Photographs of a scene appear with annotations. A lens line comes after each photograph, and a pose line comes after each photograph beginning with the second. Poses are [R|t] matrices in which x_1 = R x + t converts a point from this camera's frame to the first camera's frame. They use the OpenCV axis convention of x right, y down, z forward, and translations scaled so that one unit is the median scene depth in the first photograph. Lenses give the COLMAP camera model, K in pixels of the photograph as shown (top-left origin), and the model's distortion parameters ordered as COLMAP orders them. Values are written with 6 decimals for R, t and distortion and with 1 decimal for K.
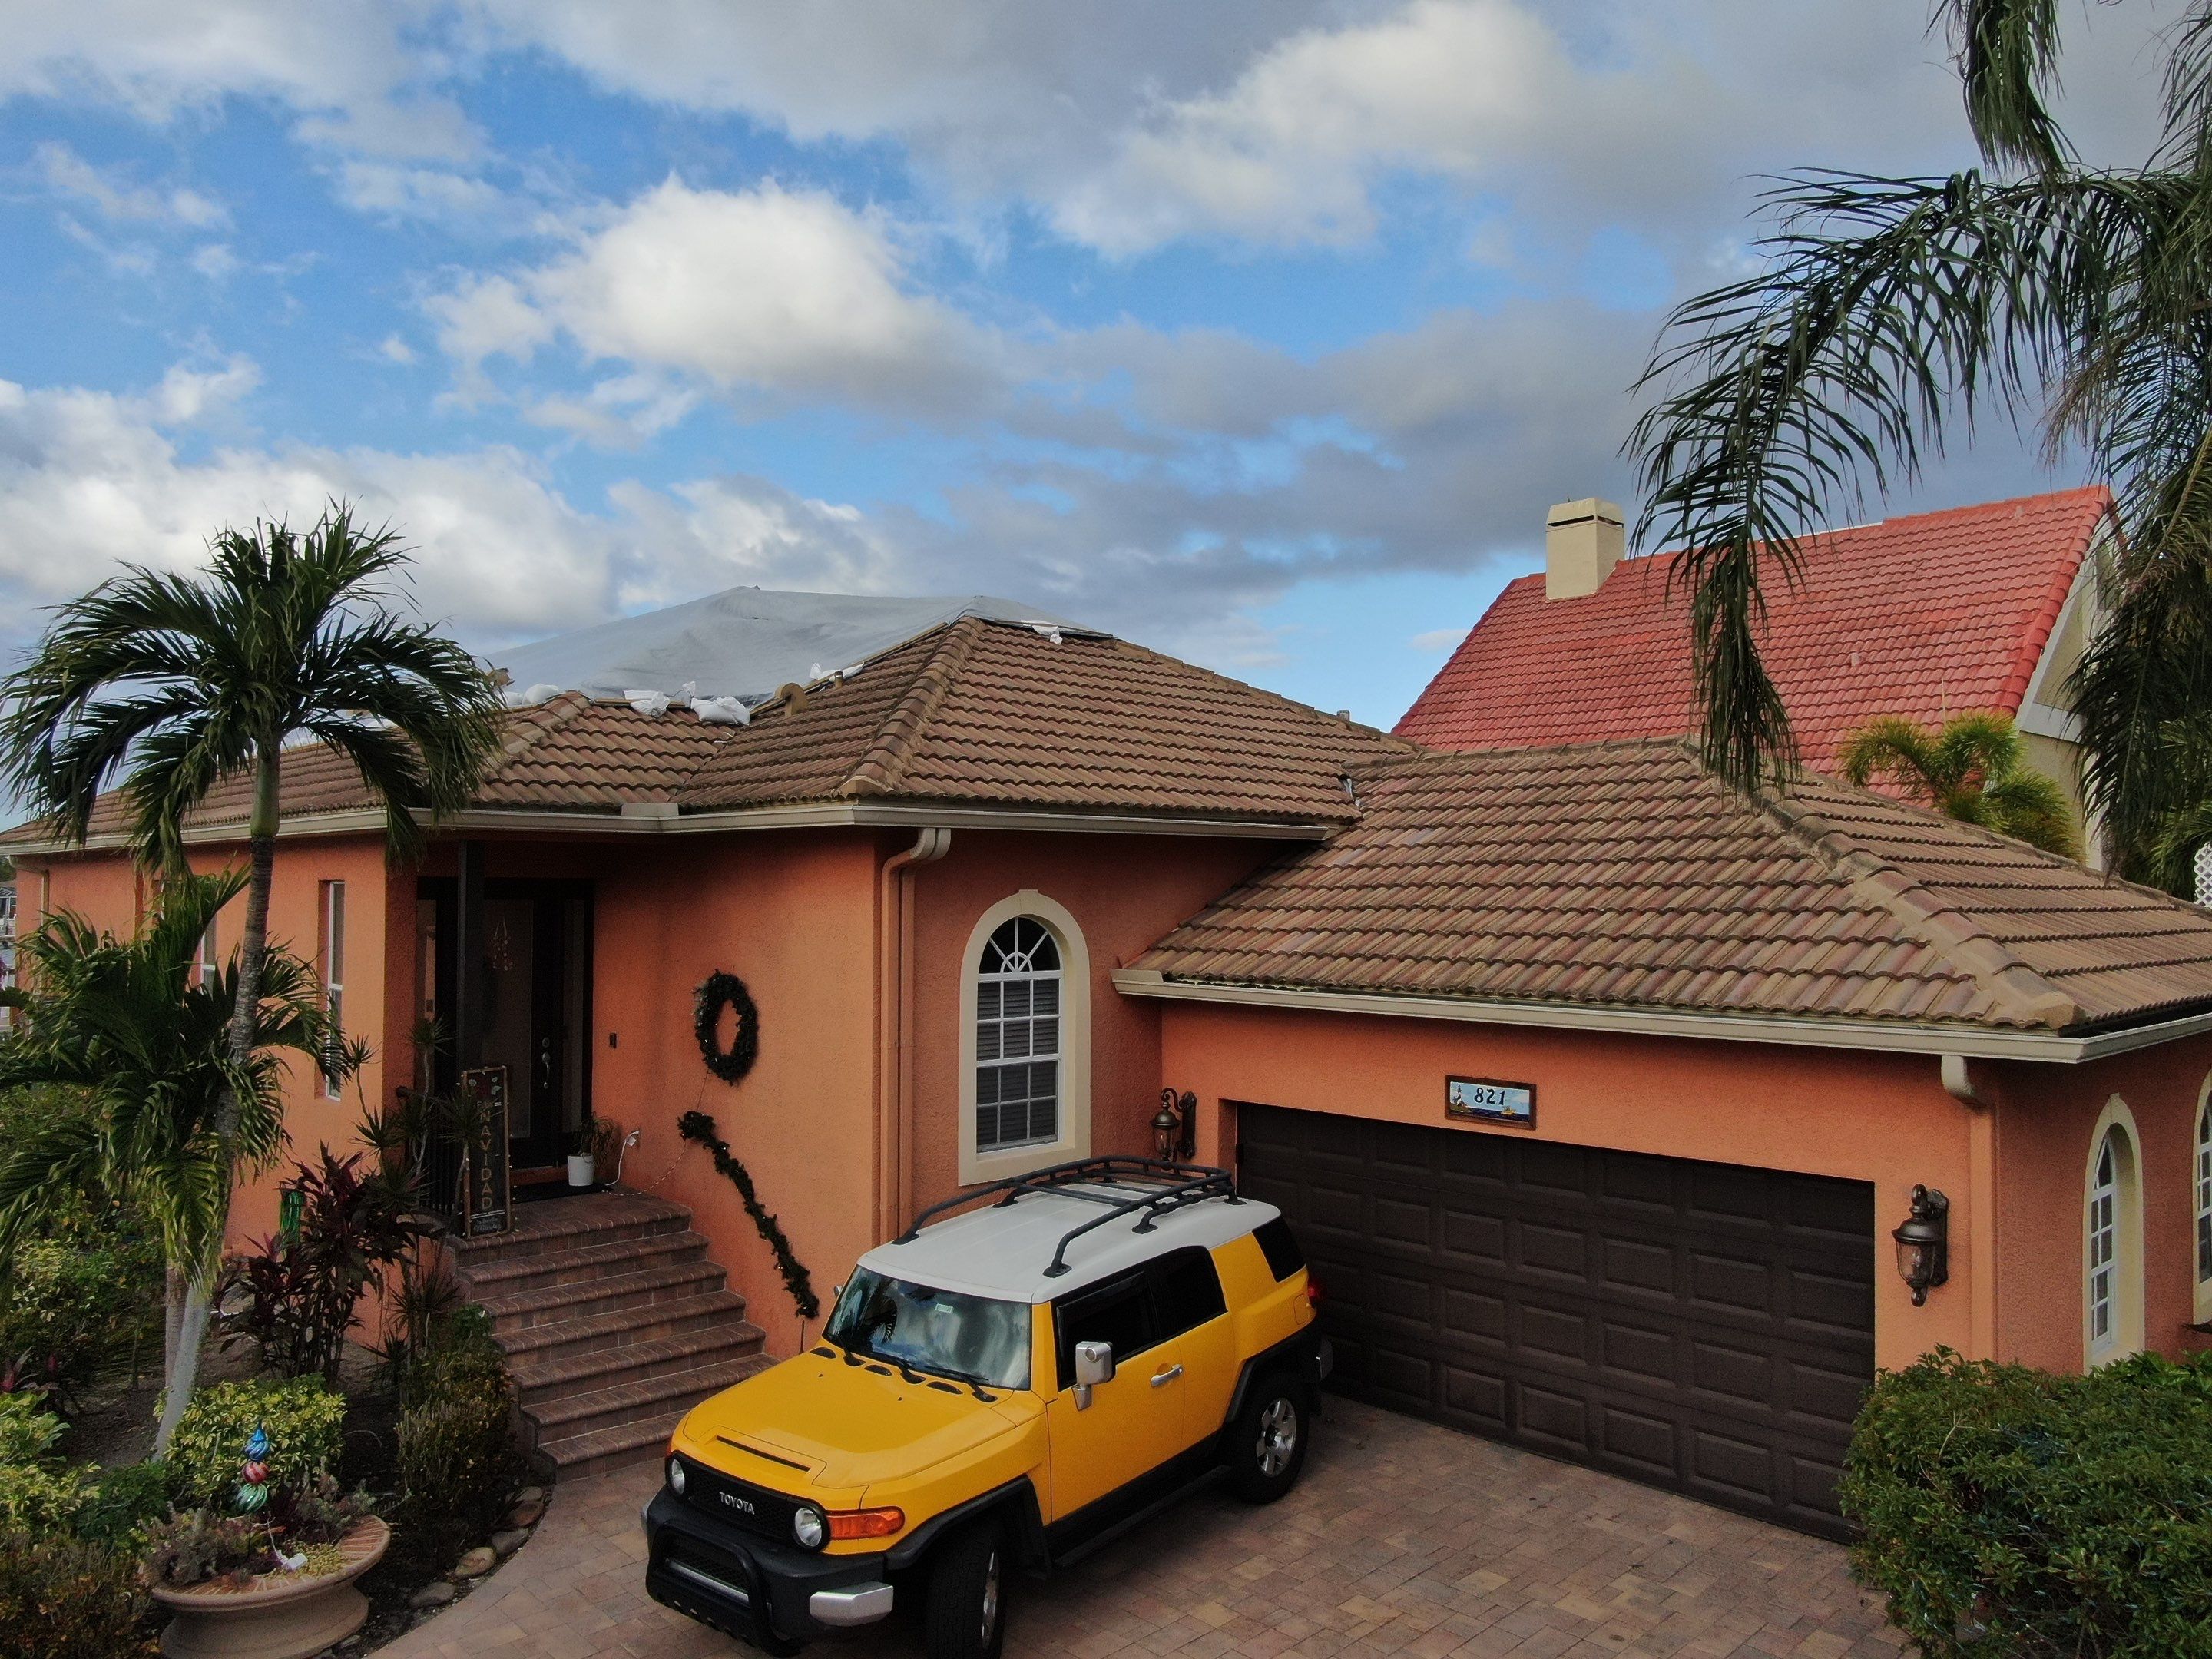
lens RADIAL K [[1581.3, 0, 1107.8], [0, 1581.3, 834.0], [0, 0, 1]] dist [-0.027579, 0.014877]
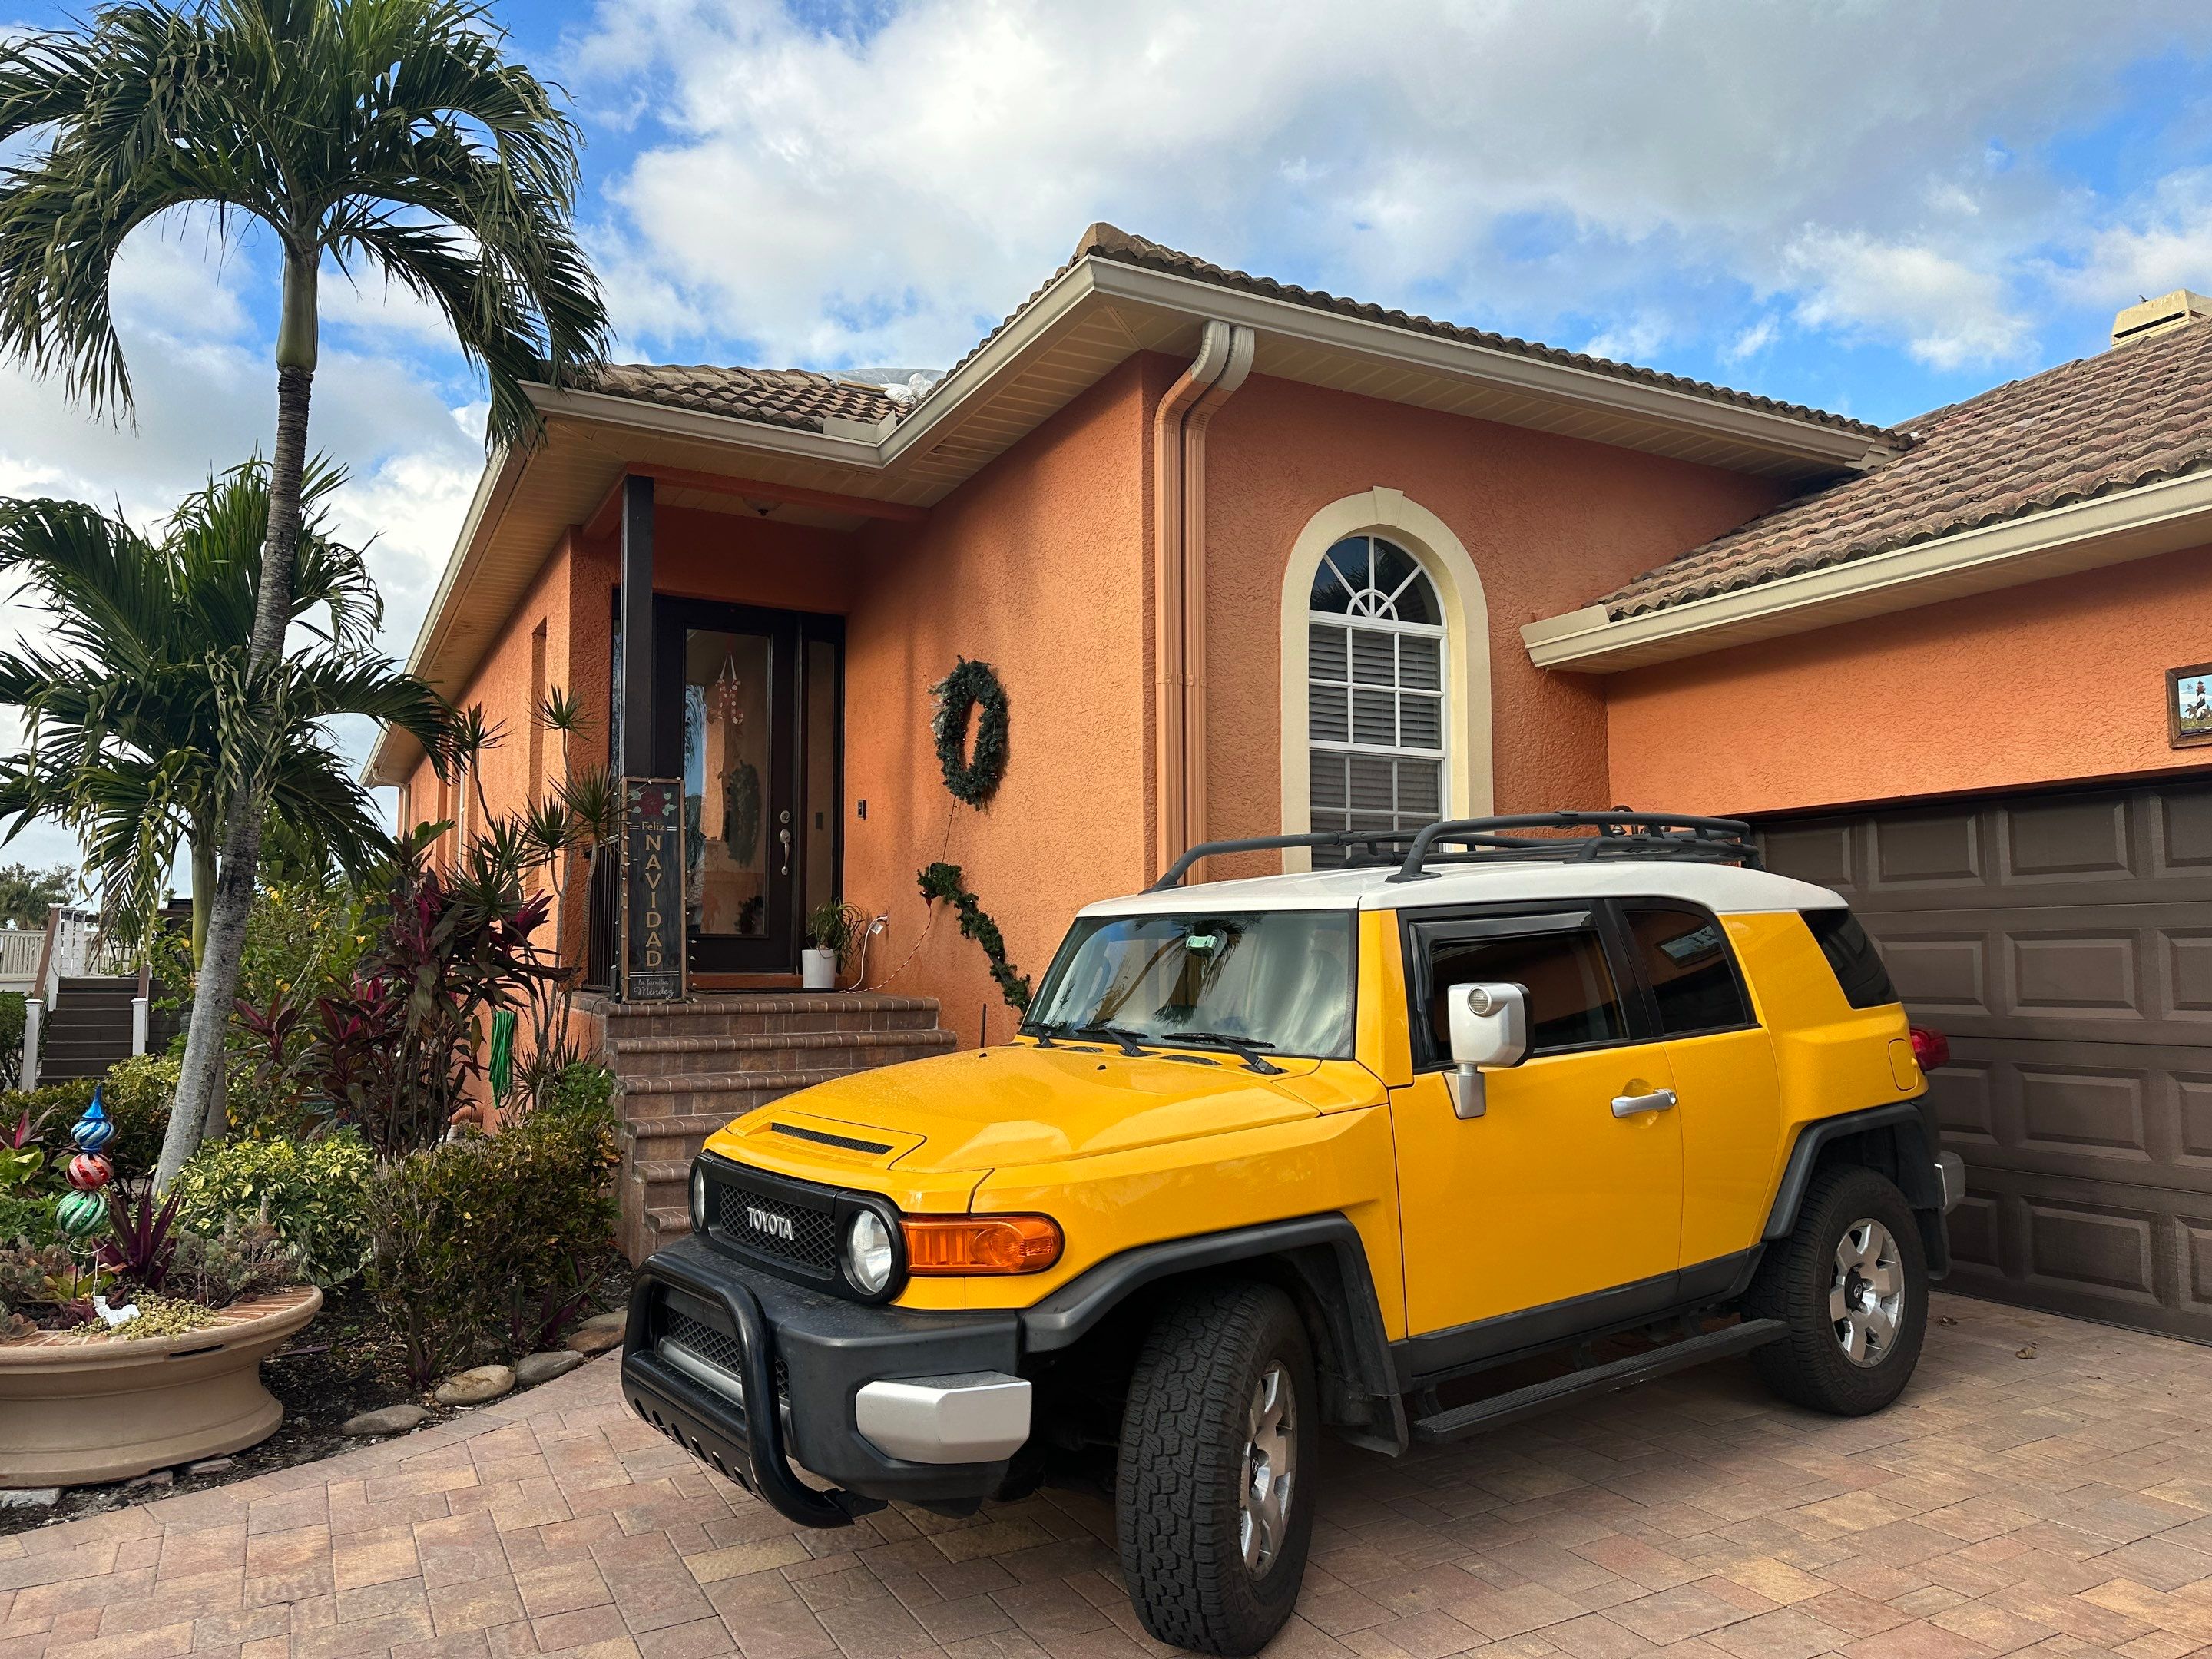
lens RADIAL K [[1528.1, 0, 1087.7], [0, 1528.1, 829.0], [0, 0, 1]] dist [0.079635, -0.076911]
pose [[0.959338, -0.030331, -0.280624, 0.007401], [0.015060, 0.998294, -0.056414, 0.249312], [0.281857, 0.049894, 0.958158, 0.411620]]
